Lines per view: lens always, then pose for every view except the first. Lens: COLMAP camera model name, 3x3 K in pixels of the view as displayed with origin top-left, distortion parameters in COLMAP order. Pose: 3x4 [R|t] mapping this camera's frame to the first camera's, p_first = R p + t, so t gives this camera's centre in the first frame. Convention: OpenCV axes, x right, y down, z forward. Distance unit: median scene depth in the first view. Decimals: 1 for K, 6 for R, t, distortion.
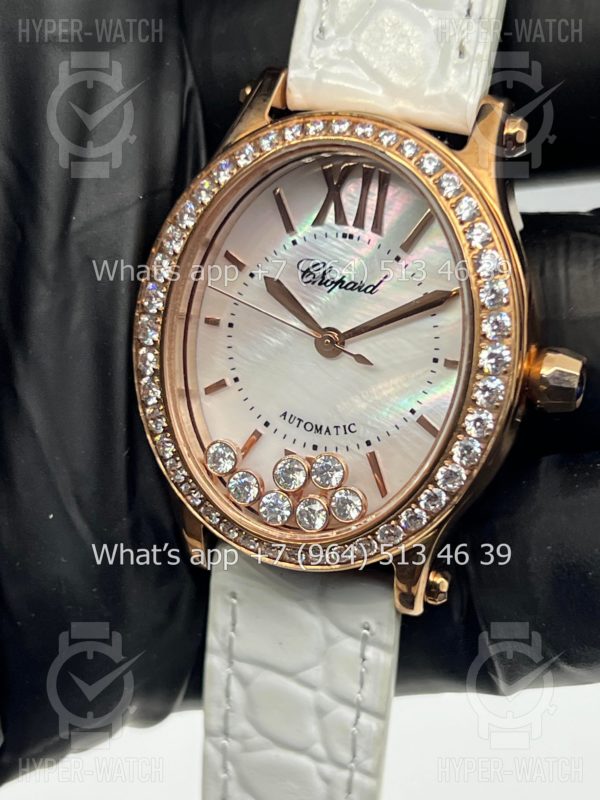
lens RADIAL K [[1879.6, 0, 302.9], [0, 1879.6, 403.0], [0, 0, 1]] dist [0.293574, 0.000000]
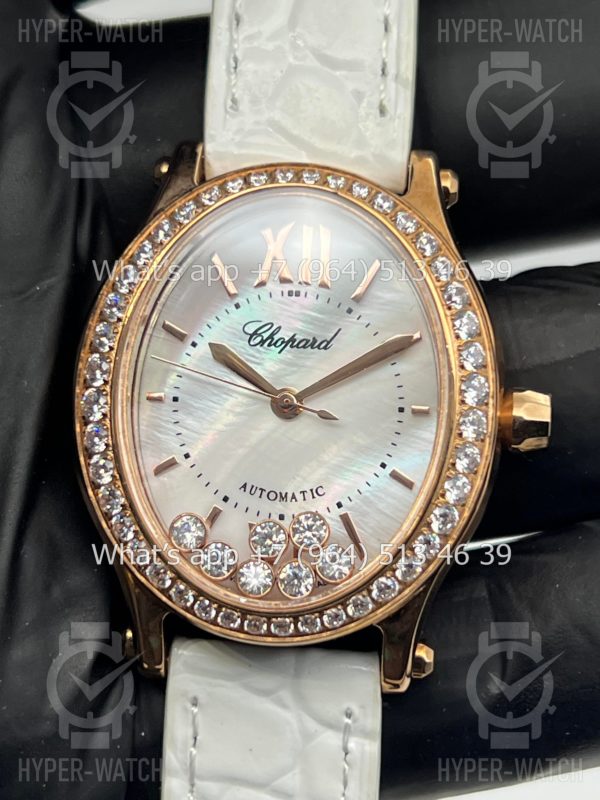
lens RADIAL K [[1879.6, 0, 294.0], [0, 1879.6, 395.0], [0, 0, 1]] dist [0.293574, 0.000000]
pose [[0.967839, -0.064606, 0.243134, -0.213121], [0.115187, 0.973006, -0.199976, 0.153965], [-0.223651, 0.221551, 0.949155, 0.098405]]
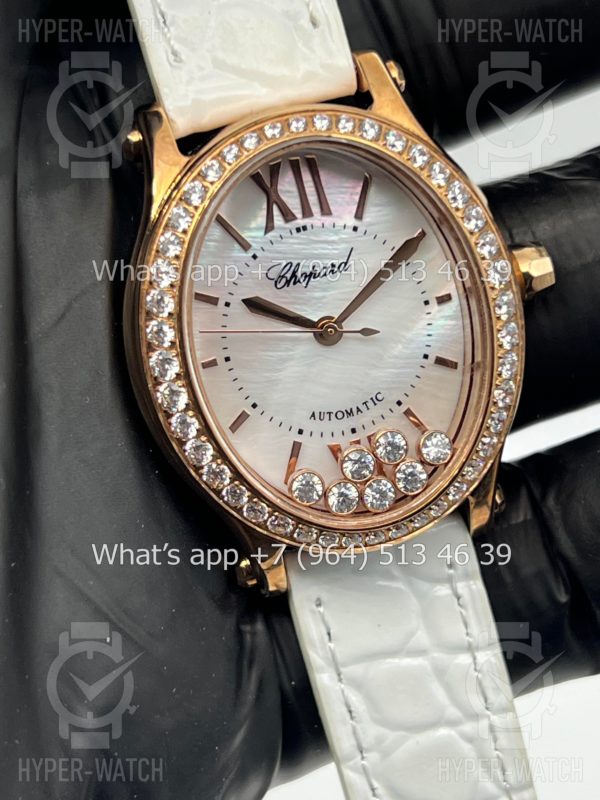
lens RADIAL K [[1879.6, 0, 294.6], [0, 1879.6, 379.6], [0, 0, 1]] dist [0.293574, 0.000000]
pose [[0.811254, -0.427345, 0.399054, -0.420333], [0.421160, 0.900514, 0.108162, -0.126812], [-0.405576, 0.080319, 0.910526, 0.079642]]
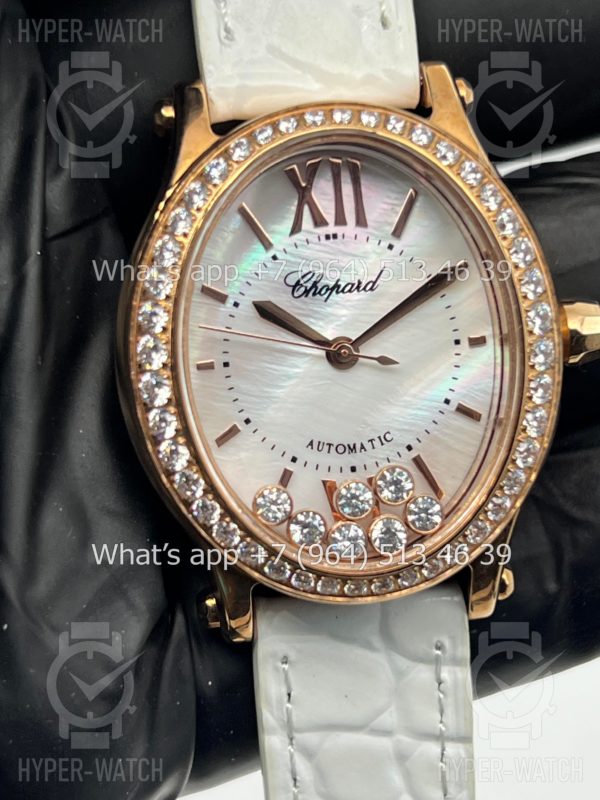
lens RADIAL K [[1879.6, 0, 296.3], [0, 1879.6, 396.6], [0, 0, 1]] dist [0.293574, 0.000000]
pose [[0.893025, -0.245700, 0.377011, -0.357810], [0.270702, 0.962563, -0.013904, -0.005077], [-0.359481, 0.114474, 0.926104, 0.160985]]
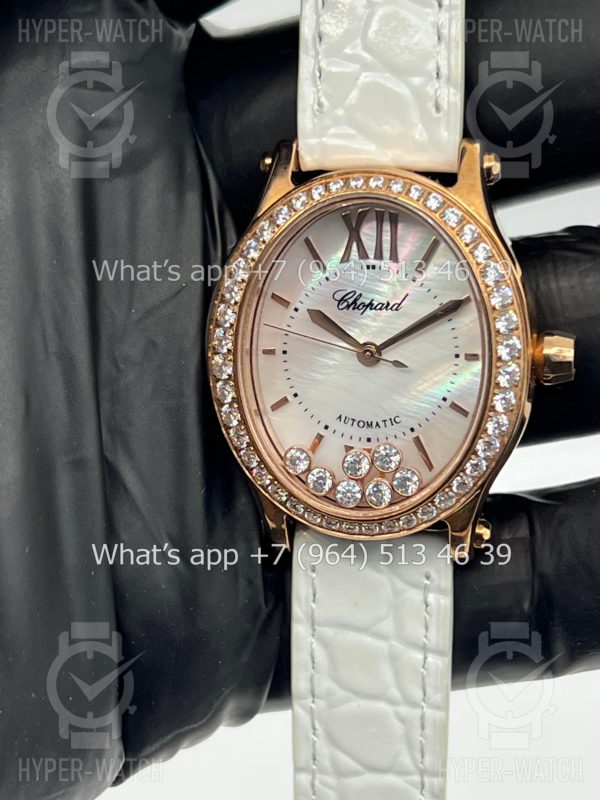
lens RADIAL K [[1879.6, 0, 305.8], [0, 1879.6, 405.8], [0, 0, 1]] dist [0.293574, 0.000000]
pose [[0.983291, -0.154459, 0.096338, -0.151227], [0.152832, 0.987959, 0.024084, -0.034885], [-0.098898, -0.008958, 0.995057, -0.226979]]
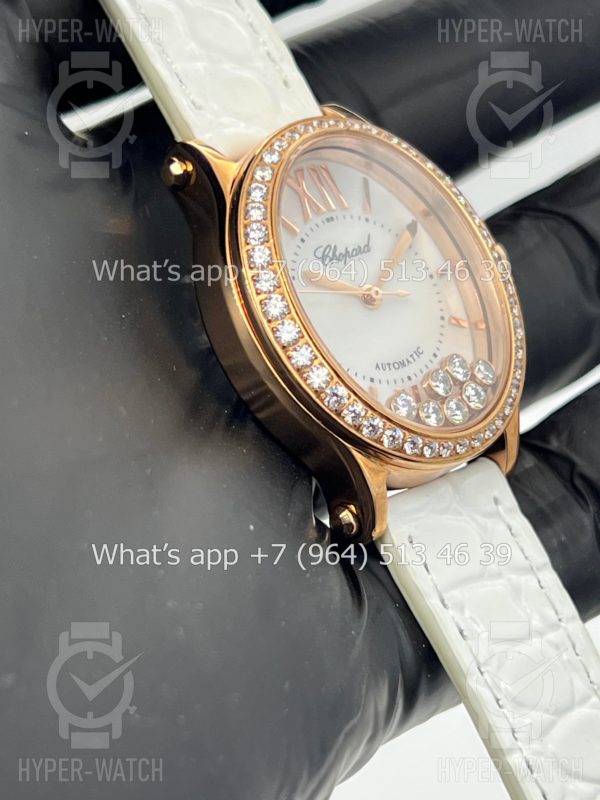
lens RADIAL K [[1879.6, 0, 300.0], [0, 1879.6, 395.3], [0, 0, 1]] dist [0.293574, 0.000000]
pose [[0.480849, -0.304745, 0.822140, -1.012814], [0.586363, 0.808901, -0.043111, 0.043512], [-0.651892, 0.502802, 0.567650, 0.382303]]
